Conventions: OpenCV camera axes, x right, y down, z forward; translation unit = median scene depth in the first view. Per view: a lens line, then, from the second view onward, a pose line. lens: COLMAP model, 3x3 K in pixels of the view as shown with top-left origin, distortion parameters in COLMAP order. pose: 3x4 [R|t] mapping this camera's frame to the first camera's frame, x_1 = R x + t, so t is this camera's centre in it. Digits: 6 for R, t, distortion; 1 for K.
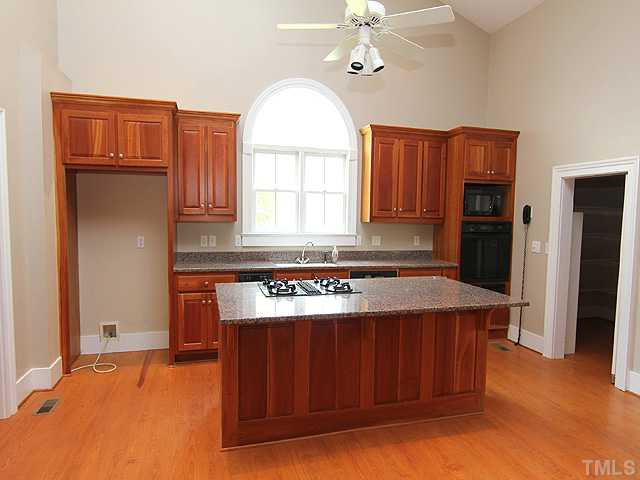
lens RADIAL K [[418.2, 0, 320.0], [0, 418.2, 240.0], [0, 0, 1]] dist [-0.000591, -0.000149]
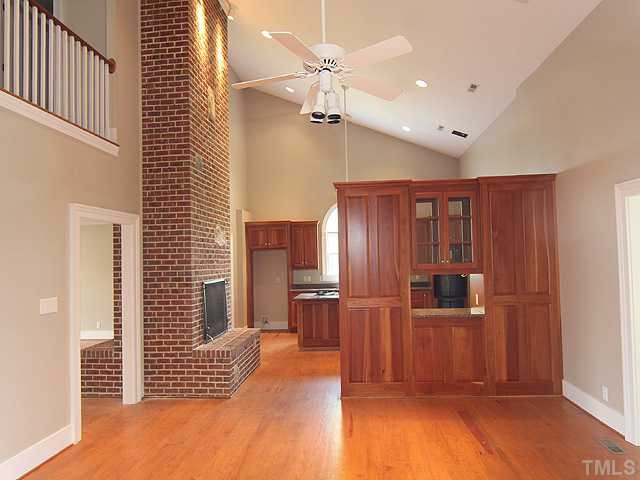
lens RADIAL K [[418.2, 0, 320.0], [0, 418.2, 240.0], [0, 0, 1]] dist [-0.000591, -0.000149]
pose [[0.937731, -0.047724, -0.344068, 0.600383], [0.009531, 0.993679, -0.111852, 0.047771], [0.347231, 0.101607, 0.932259, -1.099776]]
